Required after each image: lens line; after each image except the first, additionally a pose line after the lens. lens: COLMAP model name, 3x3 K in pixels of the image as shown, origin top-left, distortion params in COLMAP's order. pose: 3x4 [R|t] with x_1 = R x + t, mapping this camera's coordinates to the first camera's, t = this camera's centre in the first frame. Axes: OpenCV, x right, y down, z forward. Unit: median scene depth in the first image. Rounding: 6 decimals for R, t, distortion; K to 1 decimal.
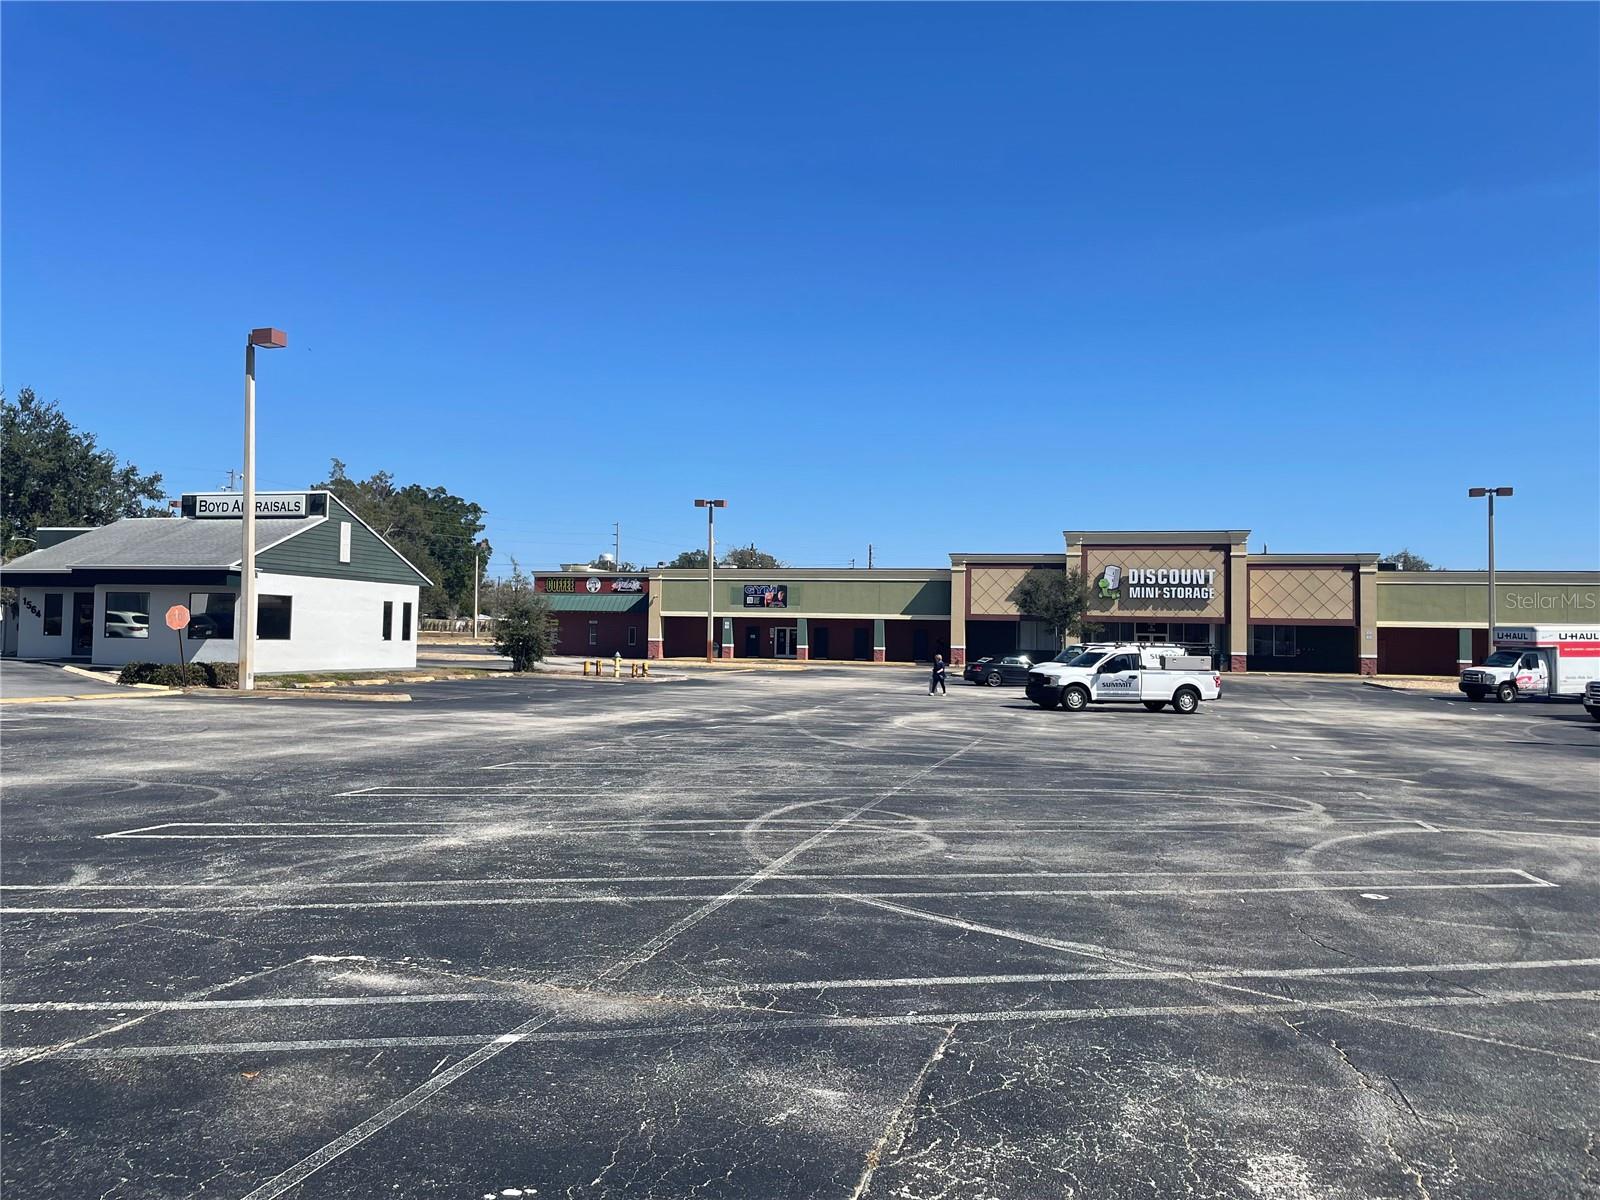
lens RADIAL K [[1215.8, 0, 787.6], [0, 1215.8, 548.9], [0, 0, 1]] dist [0.088083, -0.119897]
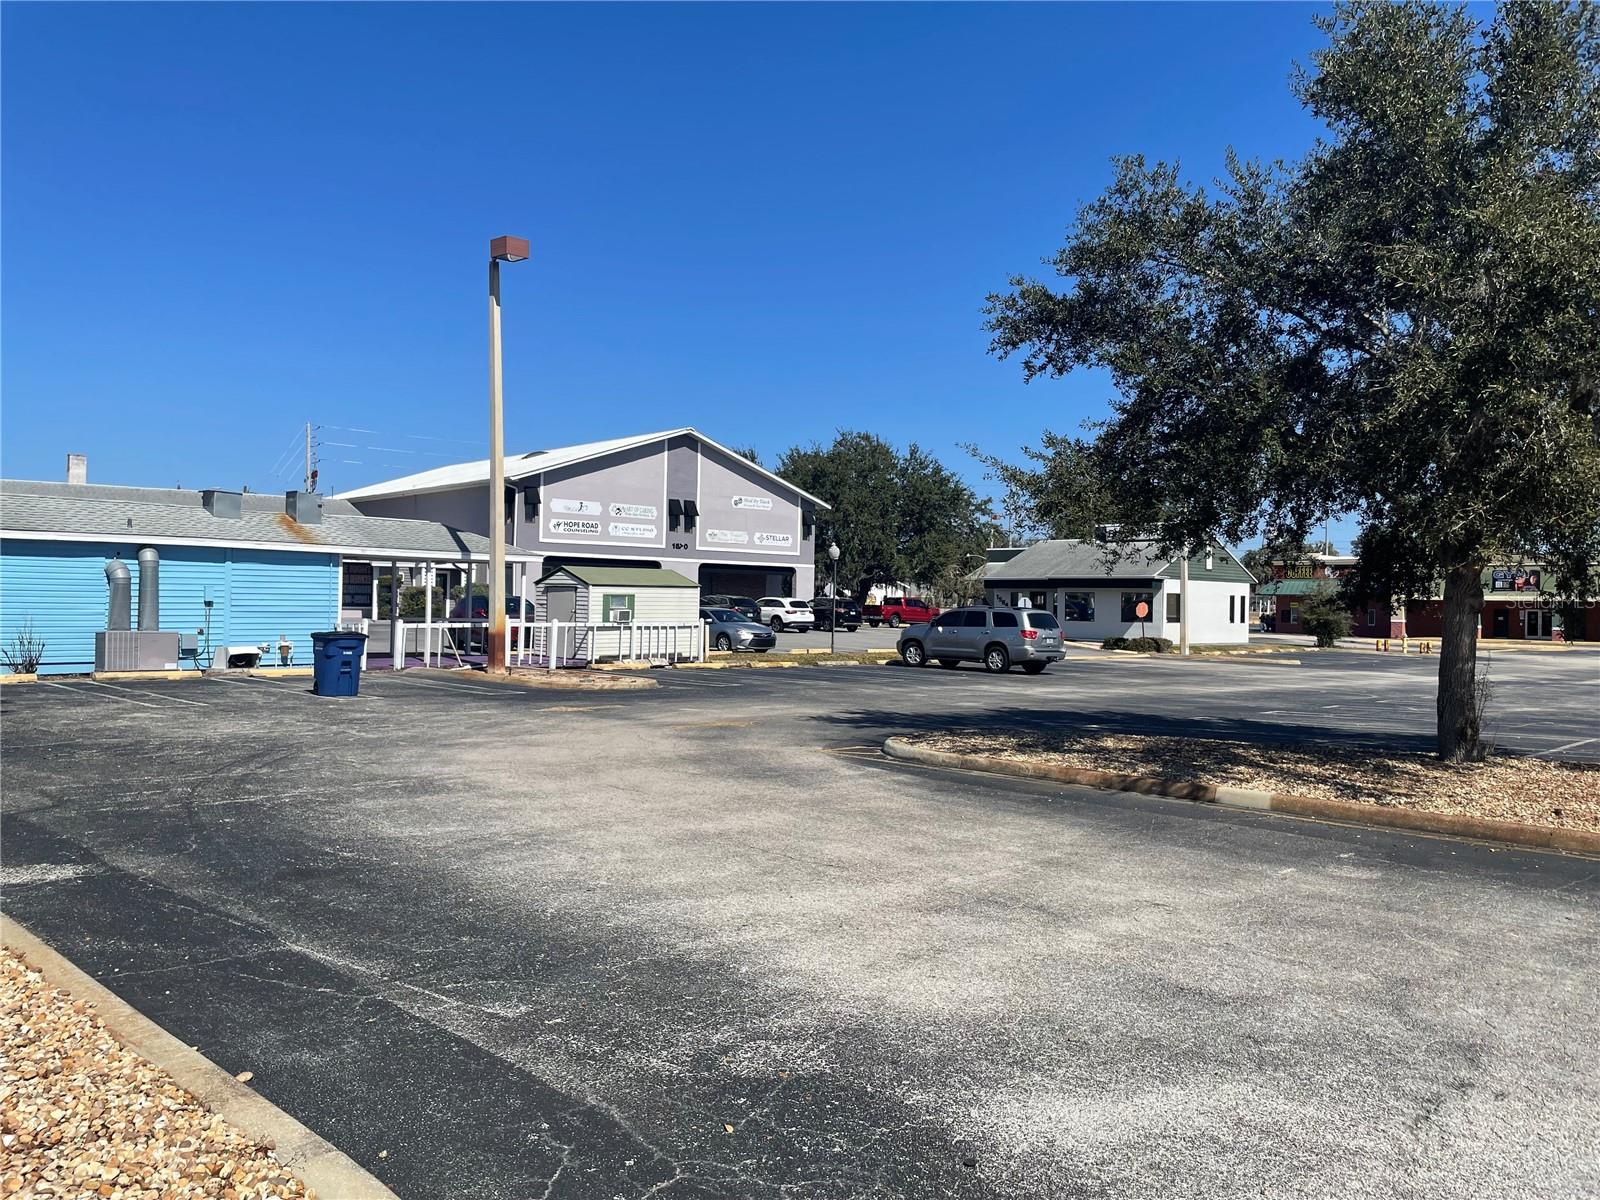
lens RADIAL K [[1215.8, 0, 789.1], [0, 1215.8, 568.1], [0, 0, 1]] dist [0.088083, -0.119897]
pose [[0.870213, -0.017876, -0.492351, -0.046518], [0.035300, 0.999035, 0.026119, -0.026520], [0.491409, -0.040109, 0.870005, -0.289338]]
